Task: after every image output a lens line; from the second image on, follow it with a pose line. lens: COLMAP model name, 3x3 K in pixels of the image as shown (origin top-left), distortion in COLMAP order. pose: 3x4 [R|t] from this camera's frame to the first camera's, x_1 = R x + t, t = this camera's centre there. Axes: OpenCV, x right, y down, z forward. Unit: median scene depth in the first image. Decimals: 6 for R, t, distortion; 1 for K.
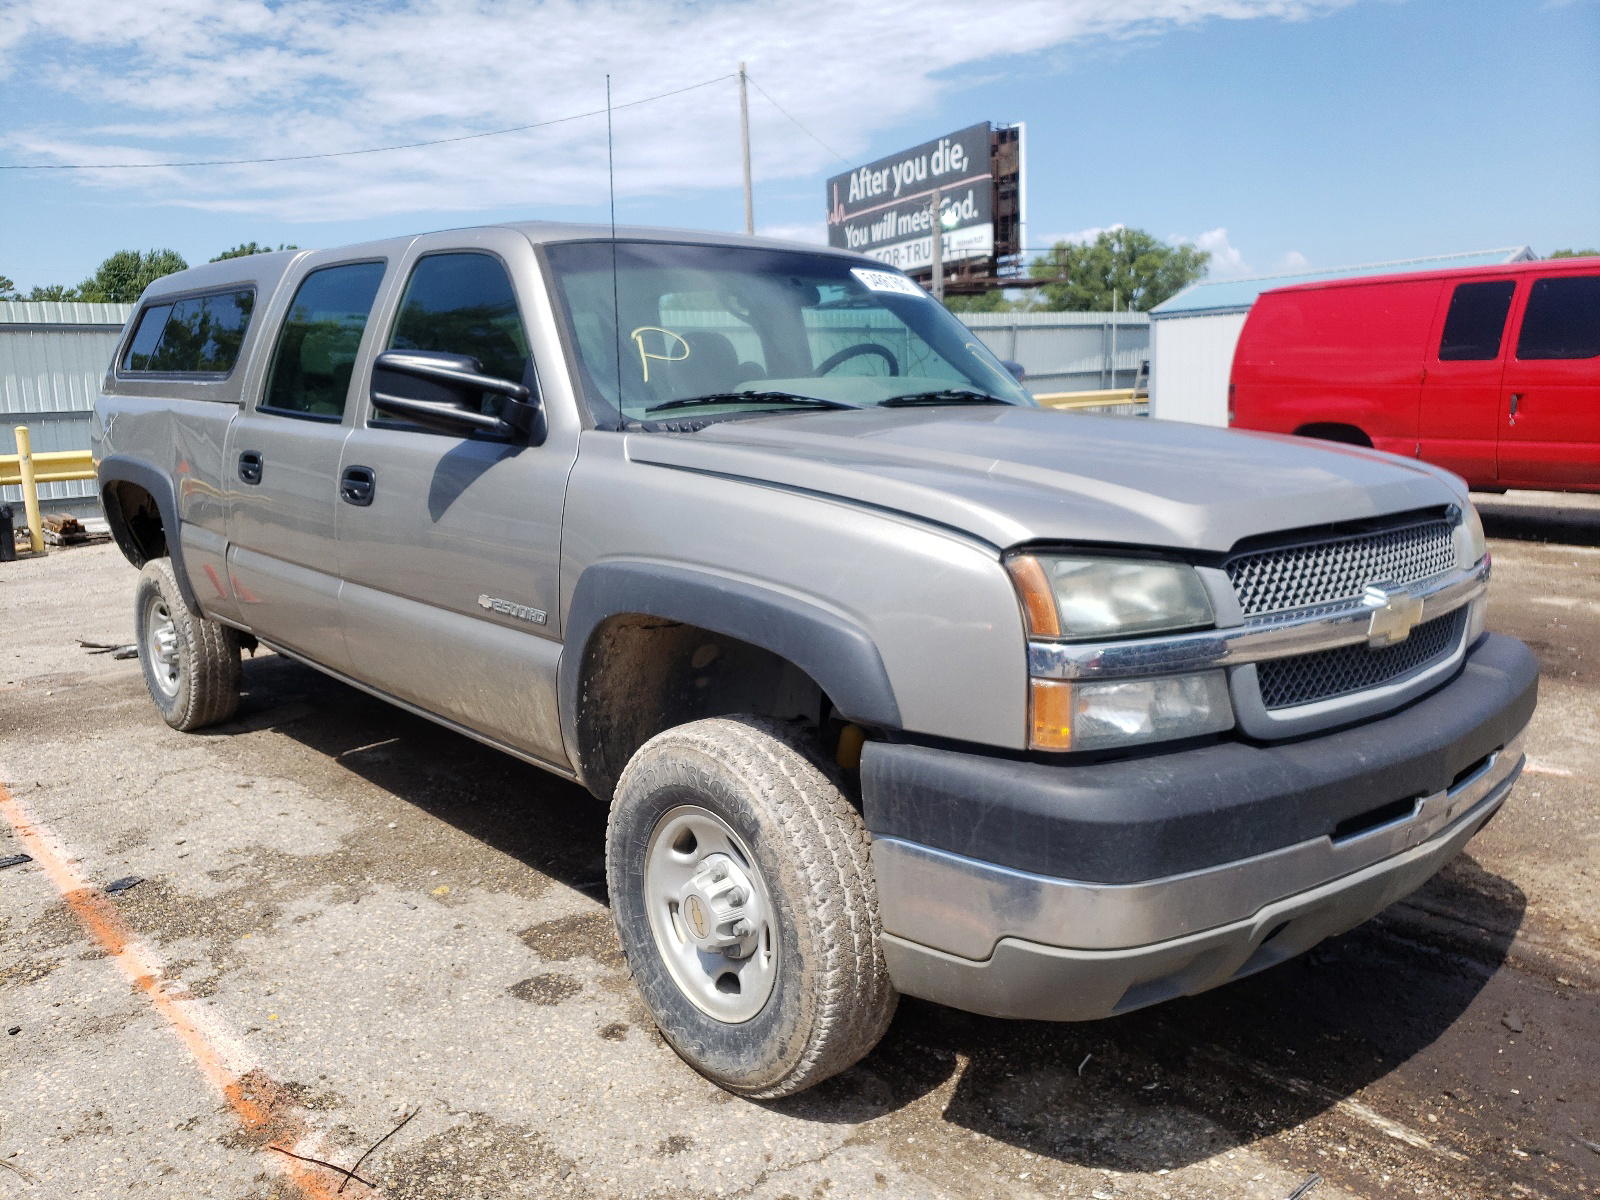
lens RADIAL K [[1194.3, 0, 799.9], [0, 1194.3, 601.6], [0, 0, 1]] dist [0.015244, 0.003816]
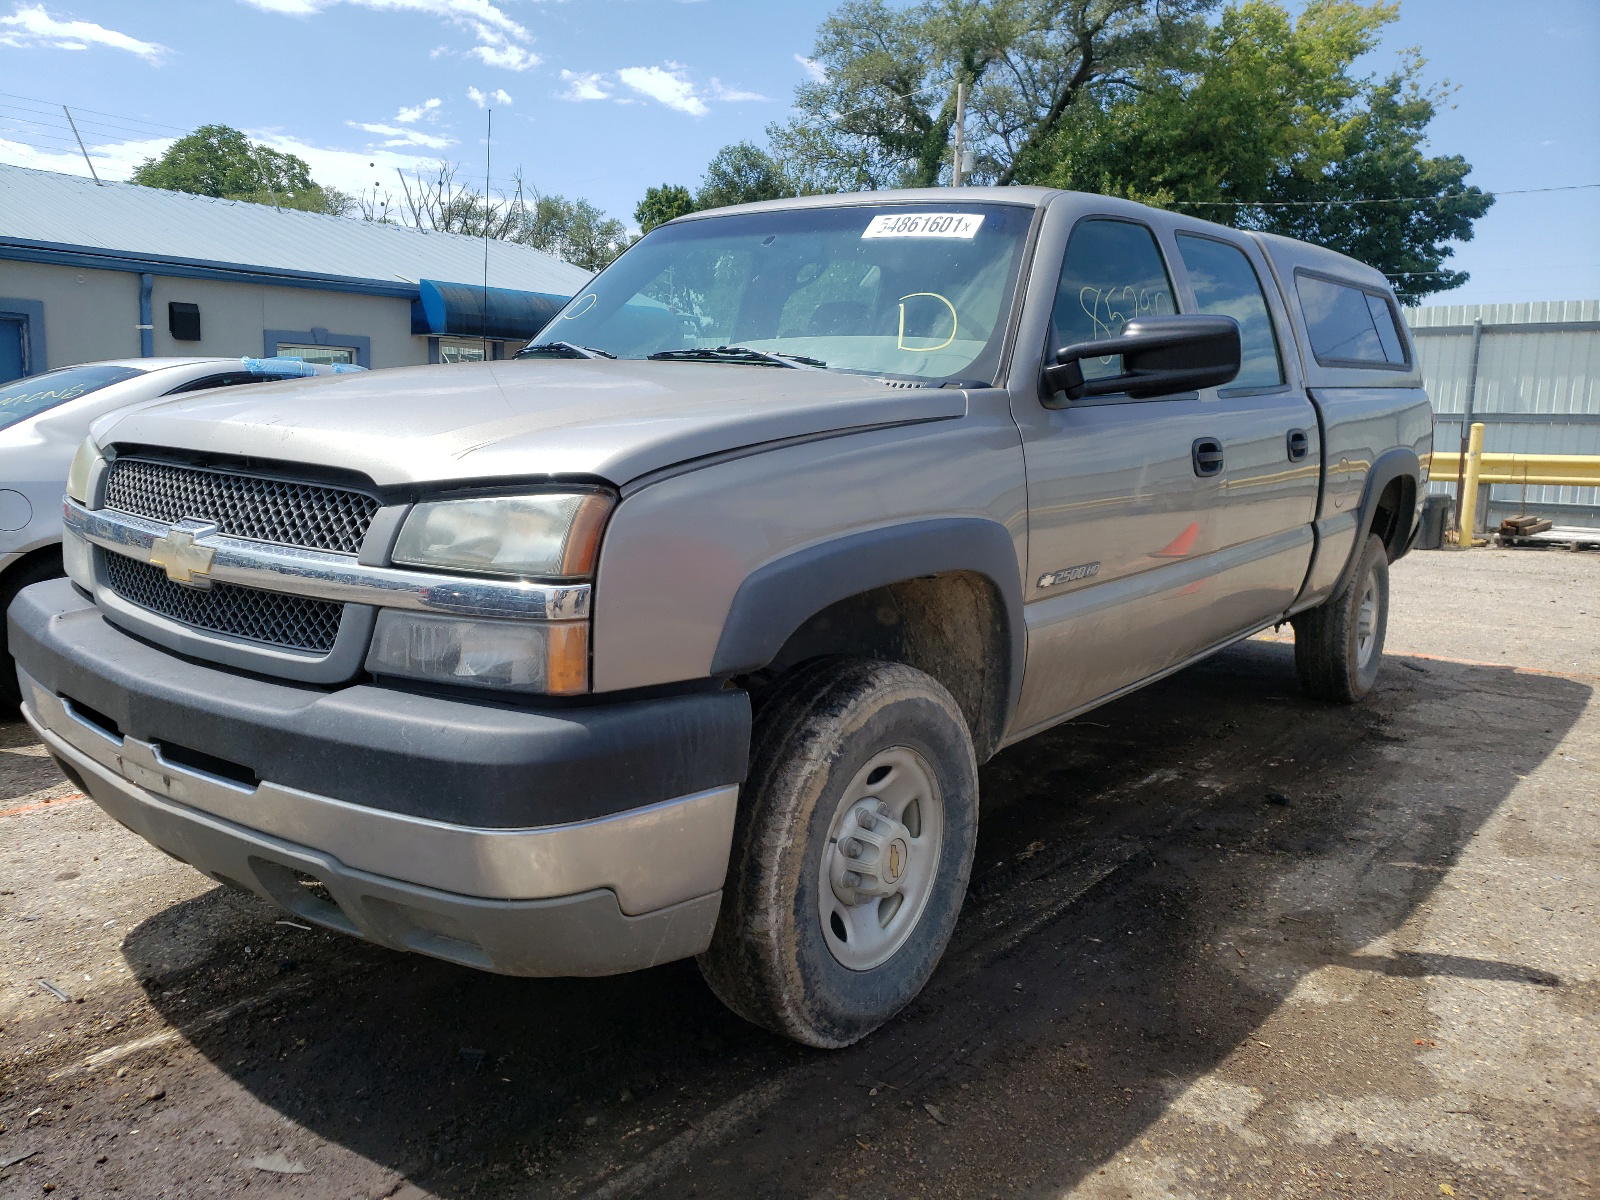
lens RADIAL K [[1216.2, 0, 800.0], [0, 1216.2, 598.3], [0, 0, 1]] dist [0.012467, 0.004128]
pose [[0.228731, 0.191004, -0.954568, 1.459959], [-0.206125, 0.967832, 0.144267, -0.187841], [0.951417, 0.163762, 0.260744, 1.156126]]
